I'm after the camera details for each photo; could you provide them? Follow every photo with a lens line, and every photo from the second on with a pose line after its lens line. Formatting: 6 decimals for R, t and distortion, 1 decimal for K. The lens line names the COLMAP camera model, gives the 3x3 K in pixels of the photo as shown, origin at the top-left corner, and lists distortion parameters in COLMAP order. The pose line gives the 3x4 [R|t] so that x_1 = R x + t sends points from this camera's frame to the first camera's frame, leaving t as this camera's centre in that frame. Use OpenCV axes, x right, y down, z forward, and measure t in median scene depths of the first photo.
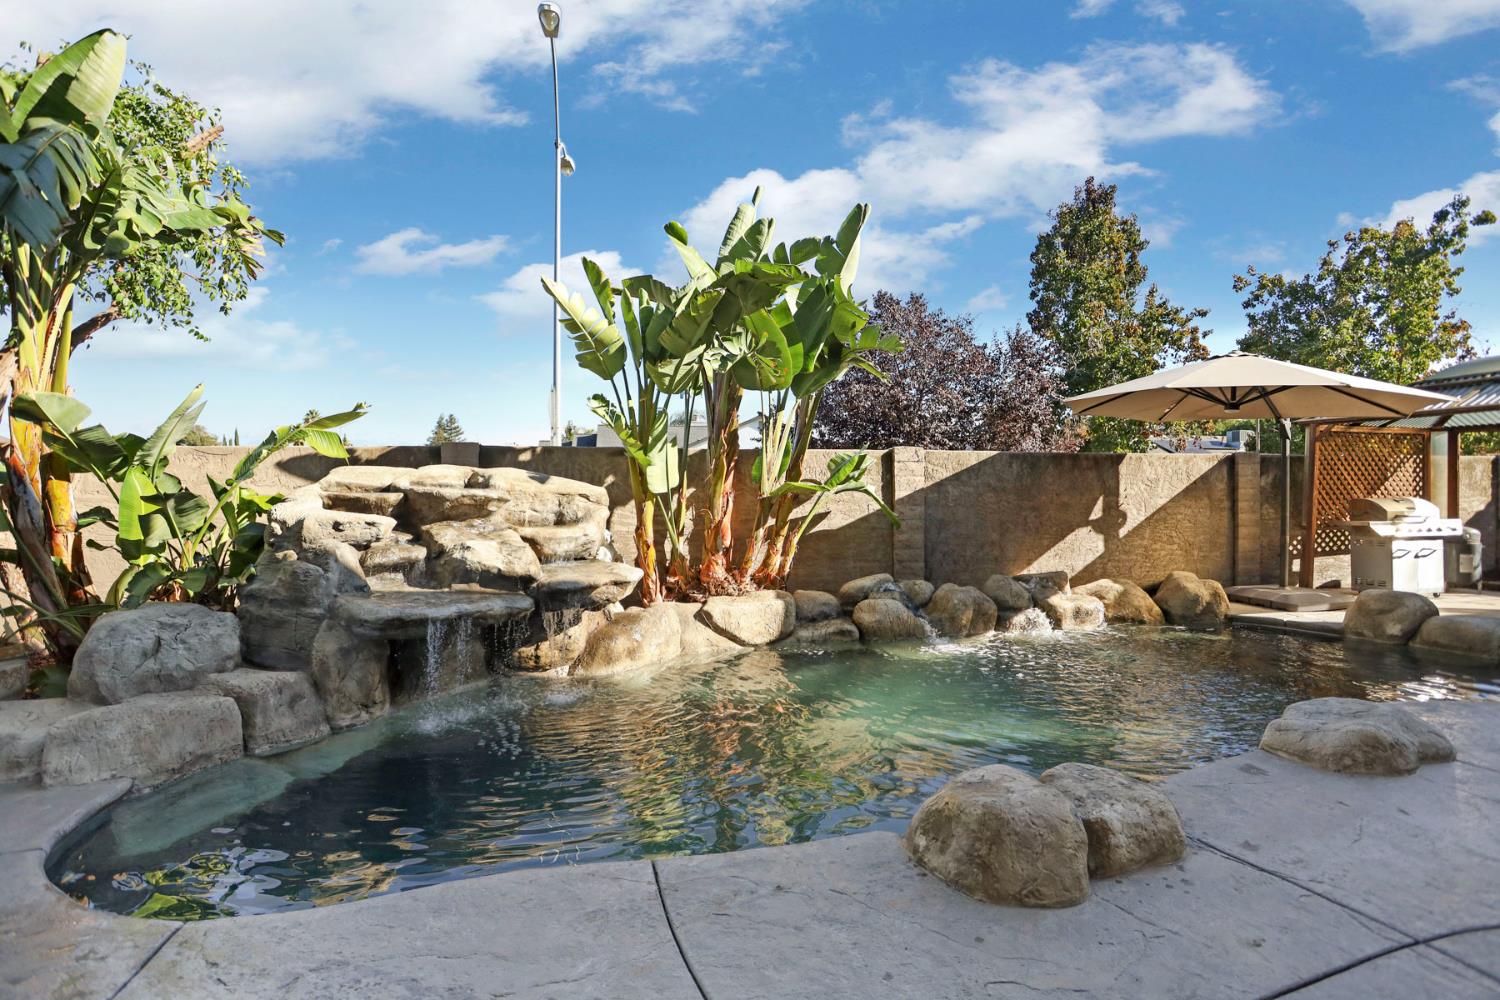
lens RADIAL K [[751.5, 0, 744.9], [0, 751.5, 494.0], [0, 0, 1]] dist [-0.045976, 0.013220]
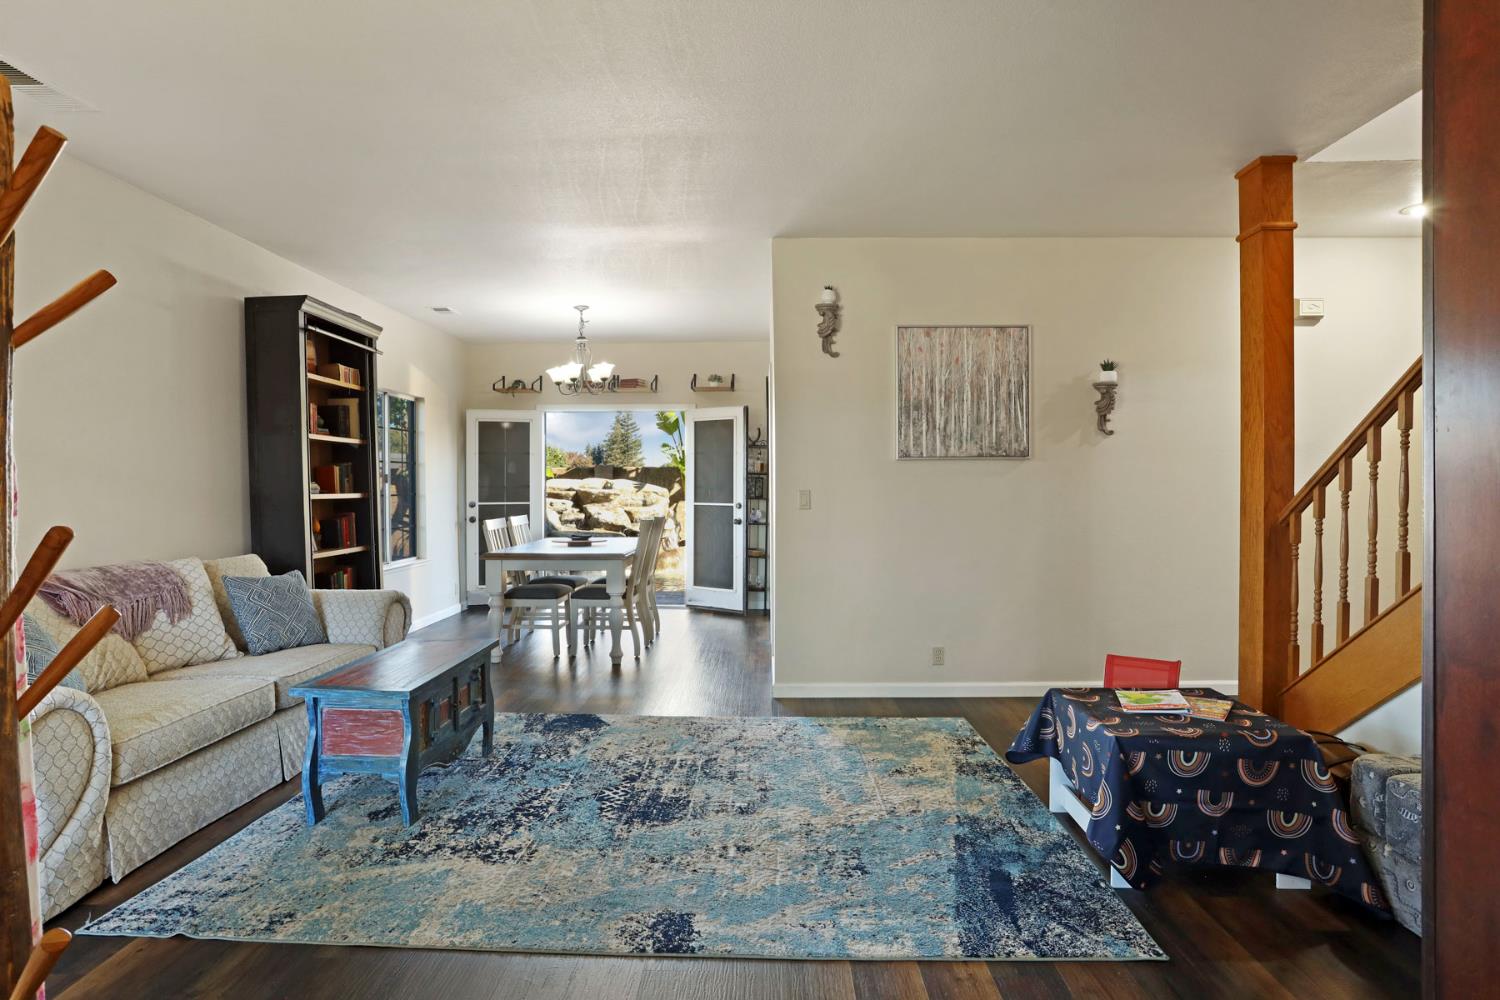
lens RADIAL K [[838.7, 0, 748.7], [0, 838.7, 491.1], [0, 0, 1]] dist [-0.045287, 0.004422]
pose [[0.969083, 0.008564, -0.246587, 0.600379], [-0.006978, 0.999949, 0.007305, -0.020335], [0.246637, -0.005358, 0.969093, -1.188028]]
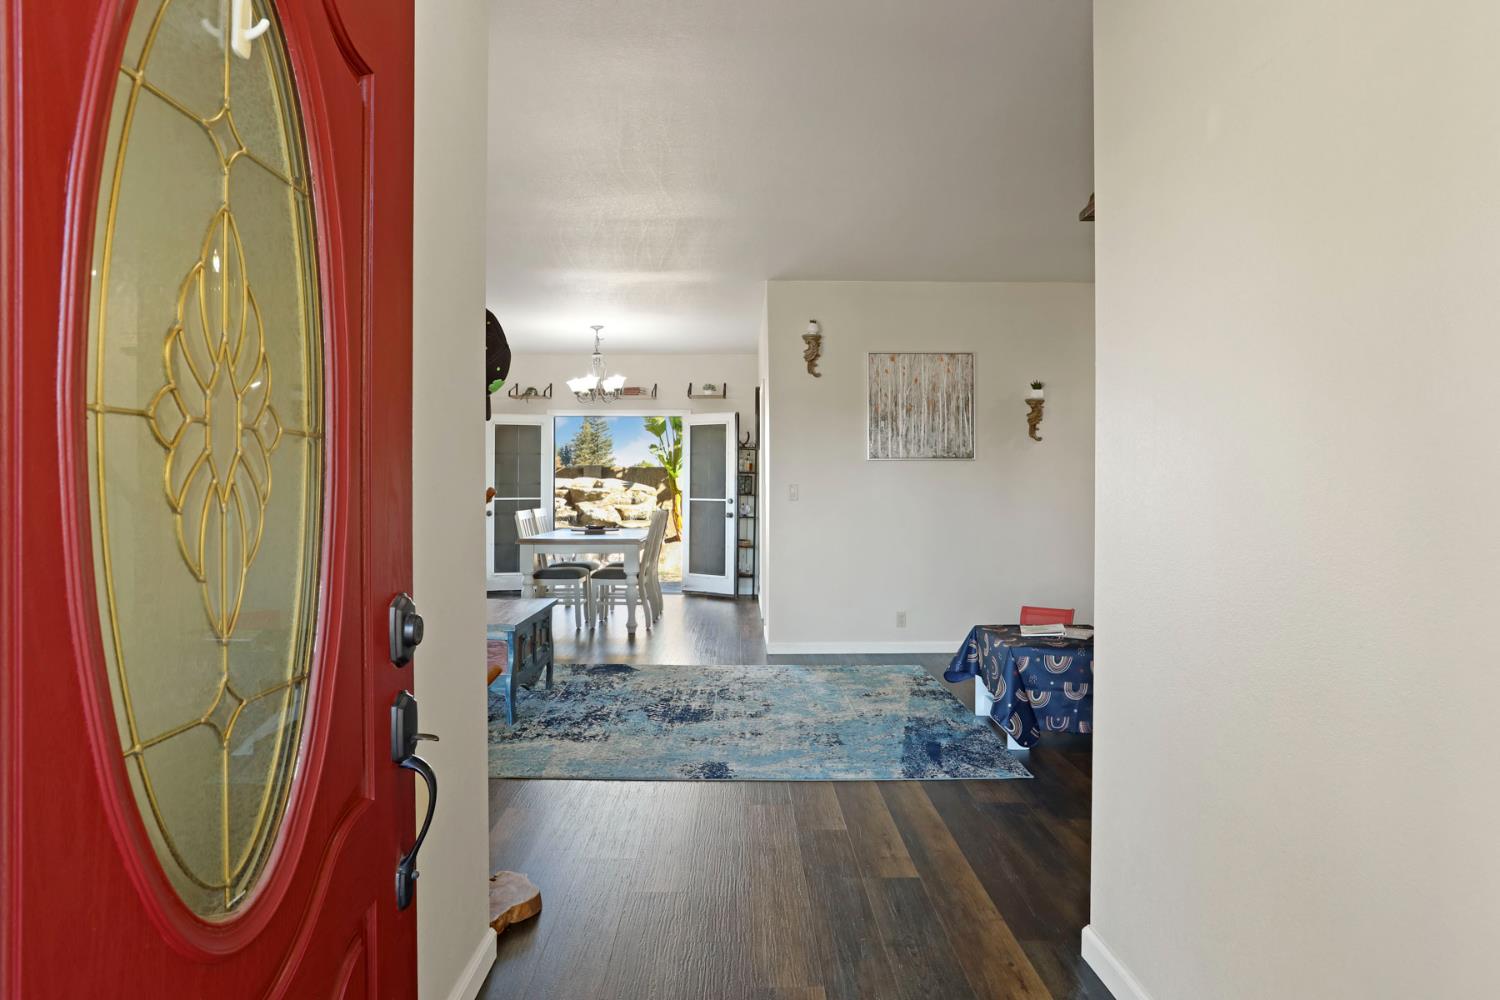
lens RADIAL K [[890.1, 0, 748.8], [0, 890.1, 483.8], [0, 0, 1]] dist [-0.030875, -0.002138]
pose [[0.976330, 0.008108, -0.216133, 0.632179], [-0.009265, 0.999948, -0.004342, -0.011276], [0.216086, 0.006242, 0.976354, -1.451219]]
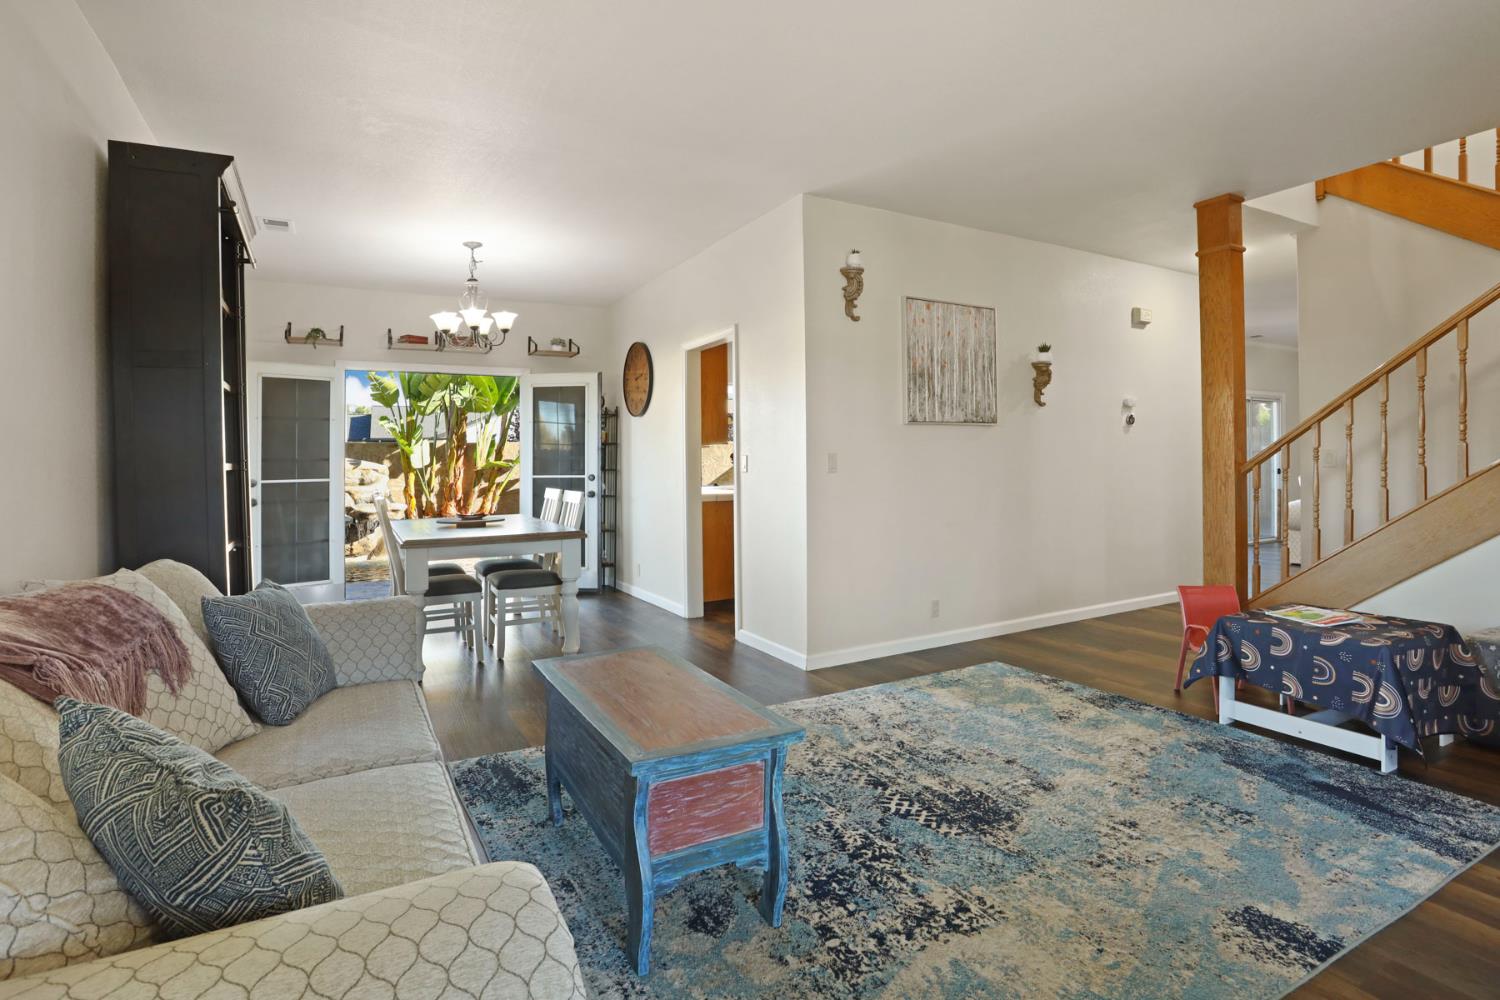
lens RADIAL K [[751.5, 0, 740.9], [0, 751.5, 450.9], [0, 0, 1]] dist [-0.045976, 0.013220]
pose [[0.960141, 0.000385, 0.279515, 0.144705], [0.005392, 0.999787, -0.019897, -0.003597], [-0.279463, 0.020611, 0.959935, -1.041864]]
